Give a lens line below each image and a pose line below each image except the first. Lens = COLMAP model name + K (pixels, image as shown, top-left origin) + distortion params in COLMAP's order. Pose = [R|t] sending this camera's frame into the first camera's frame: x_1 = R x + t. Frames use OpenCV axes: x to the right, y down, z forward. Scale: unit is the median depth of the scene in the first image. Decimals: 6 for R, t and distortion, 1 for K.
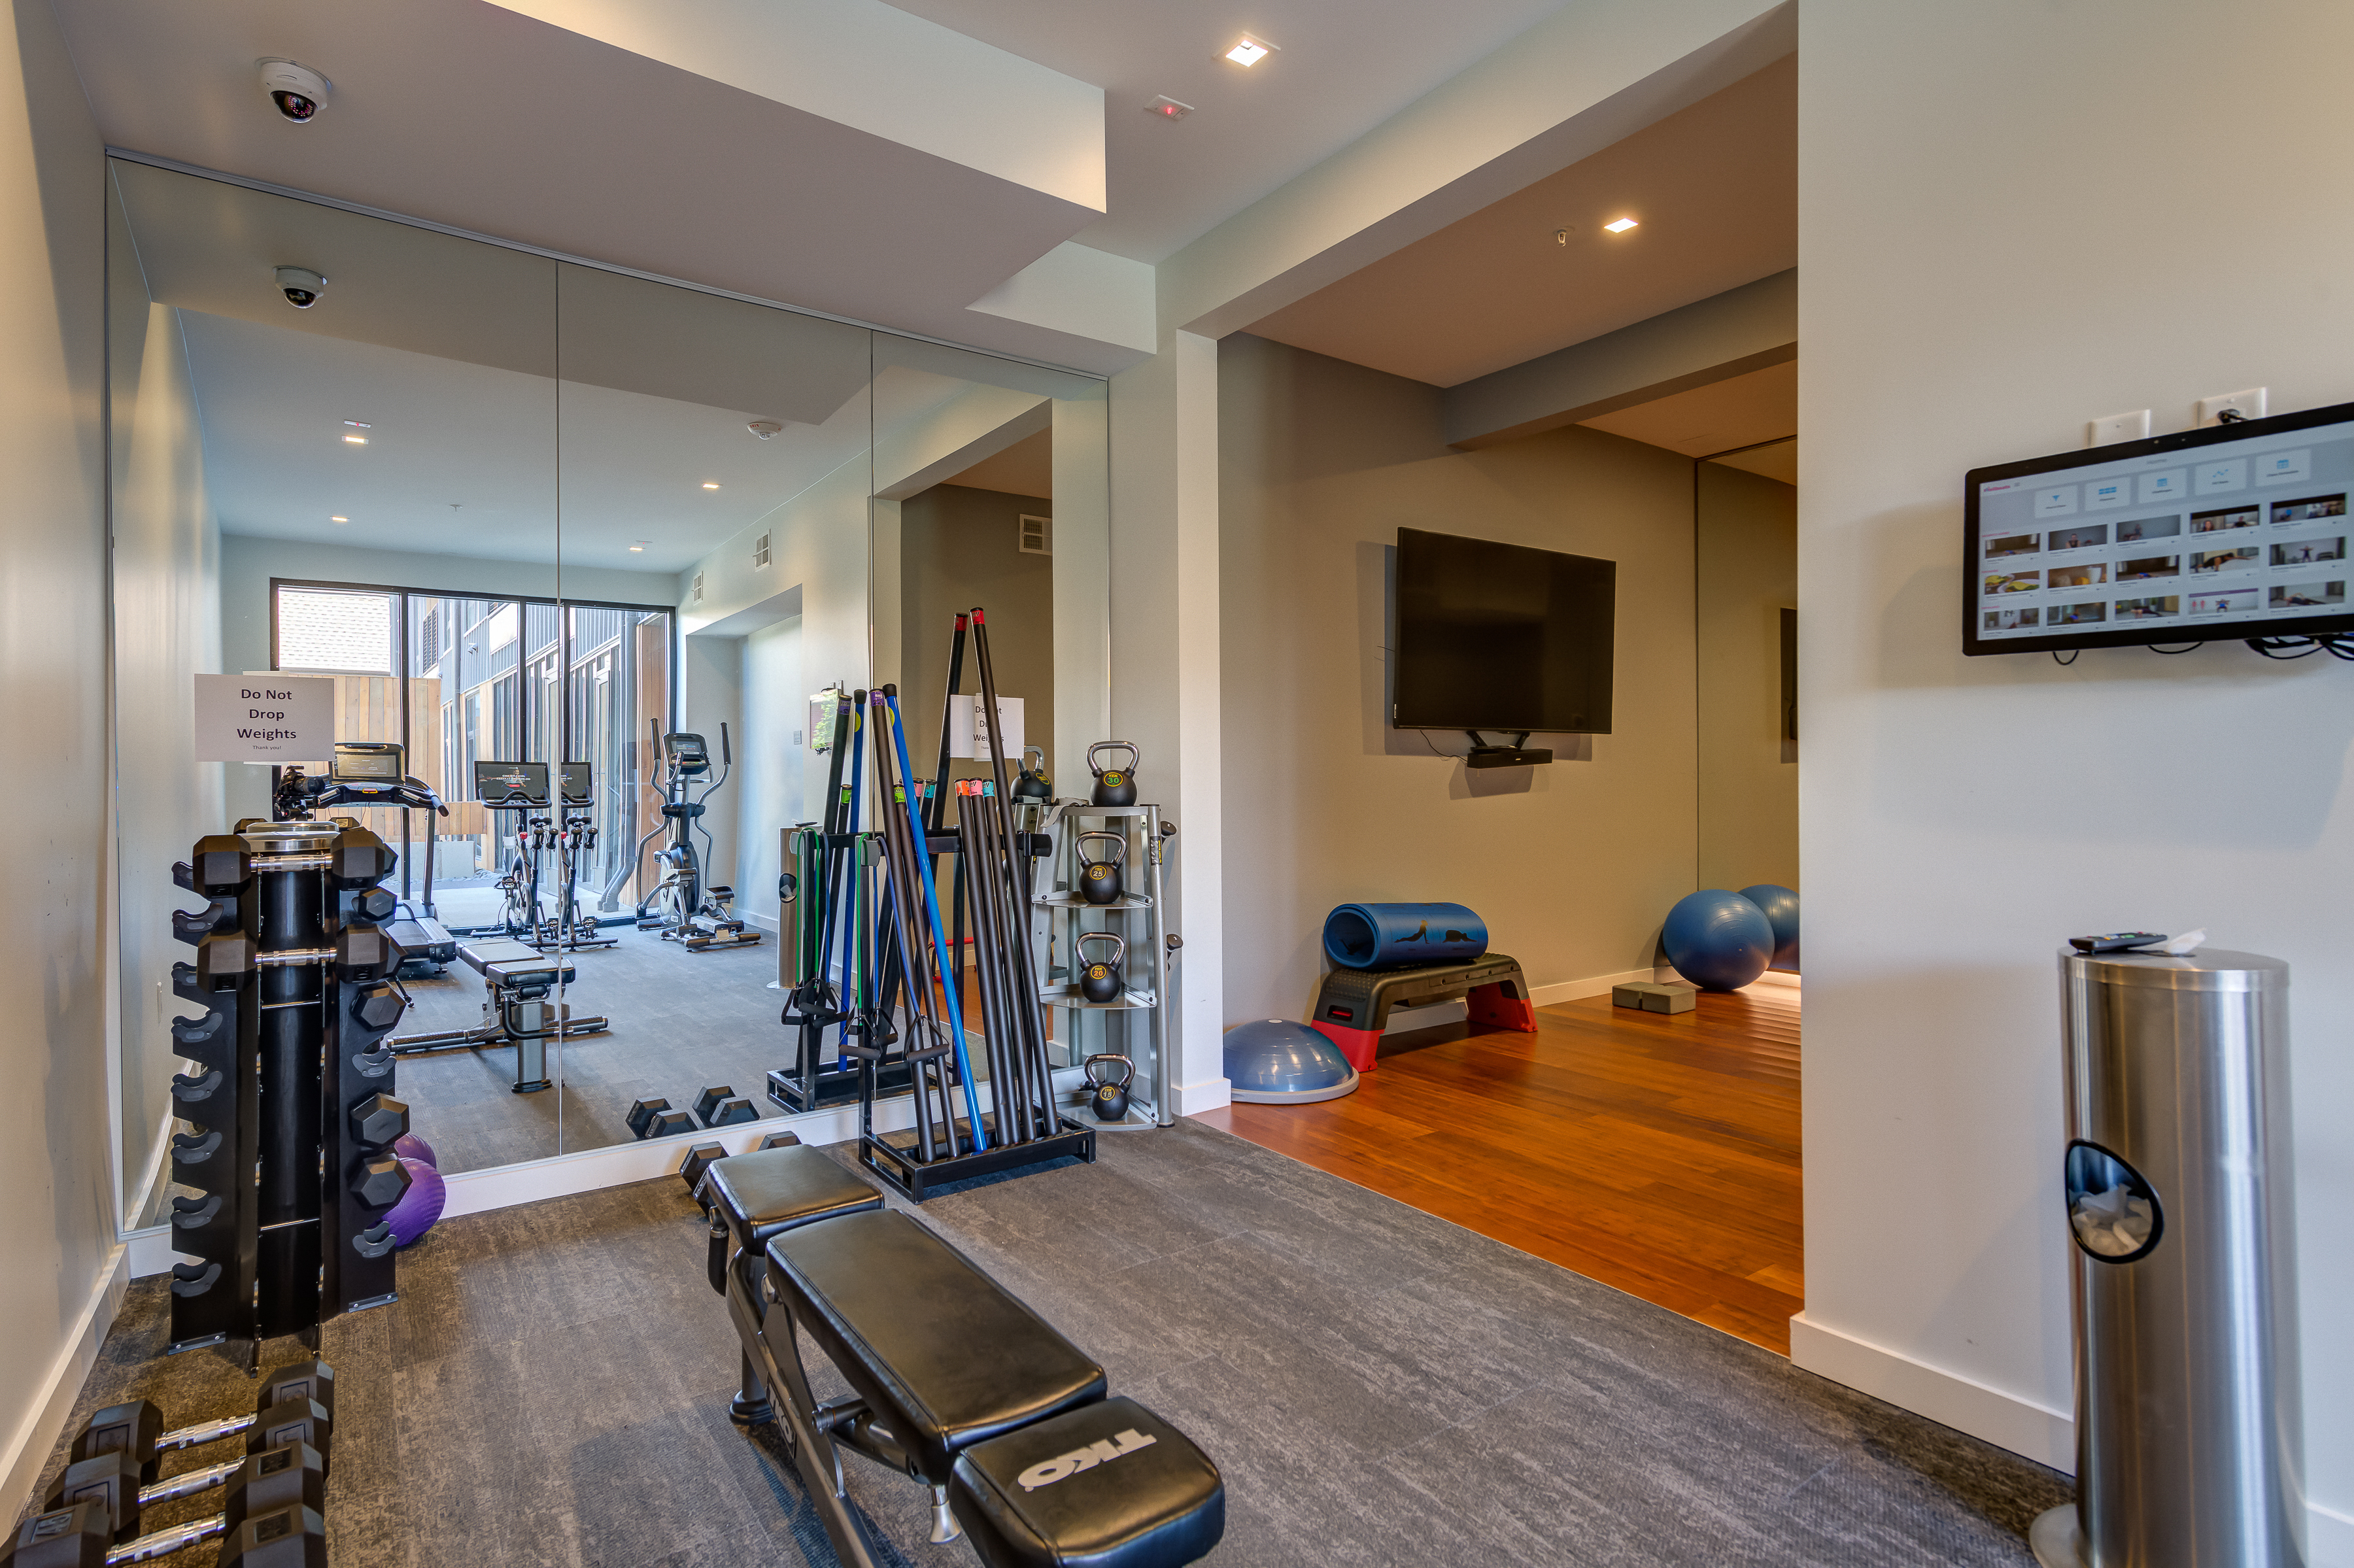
lens RADIAL K [[1164.1, 0, 1175.3], [0, 1164.1, 772.2], [0, 0, 1]] dist [0.005758, 0.000922]
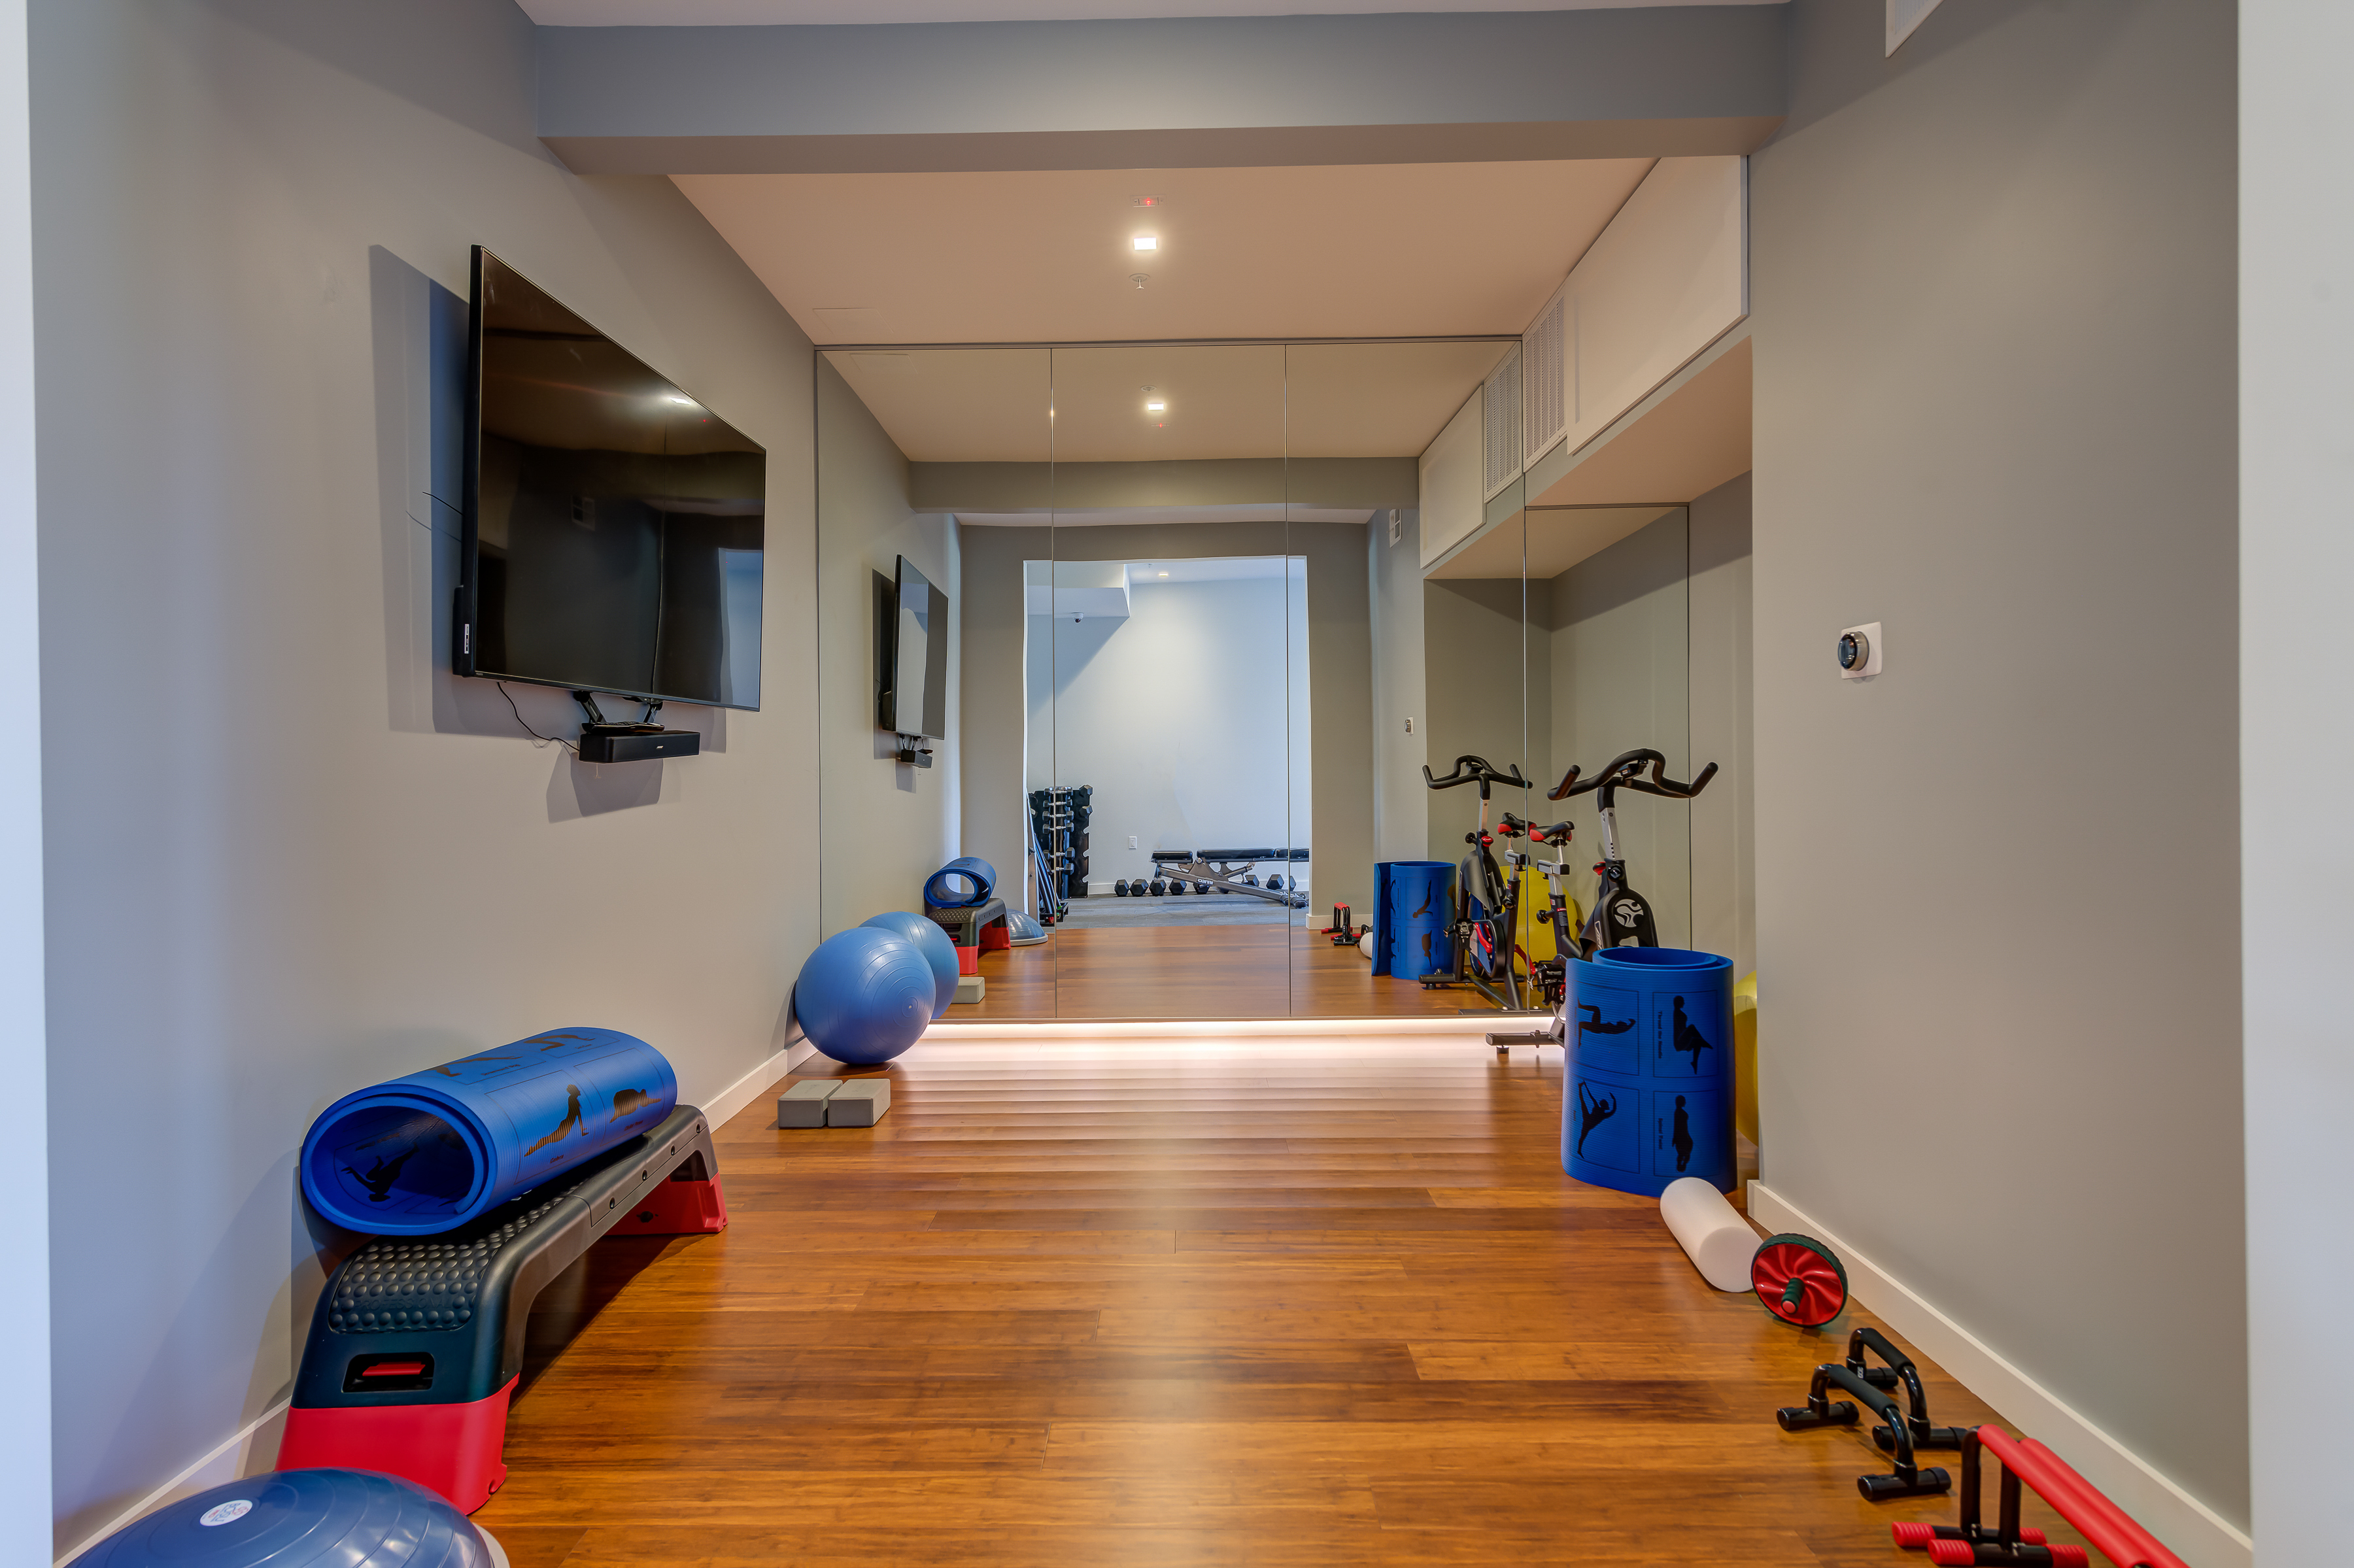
lens RADIAL K [[1164.1, 0, 1172.4], [0, 1164.1, 770.3], [0, 0, 1]] dist [0.005758, 0.000922]
pose [[0.591427, -0.002844, 0.806353, -0.019402], [0.002009, 0.999996, 0.002053, -0.000209], [-0.806356, 0.000405, 0.591430, 0.464965]]
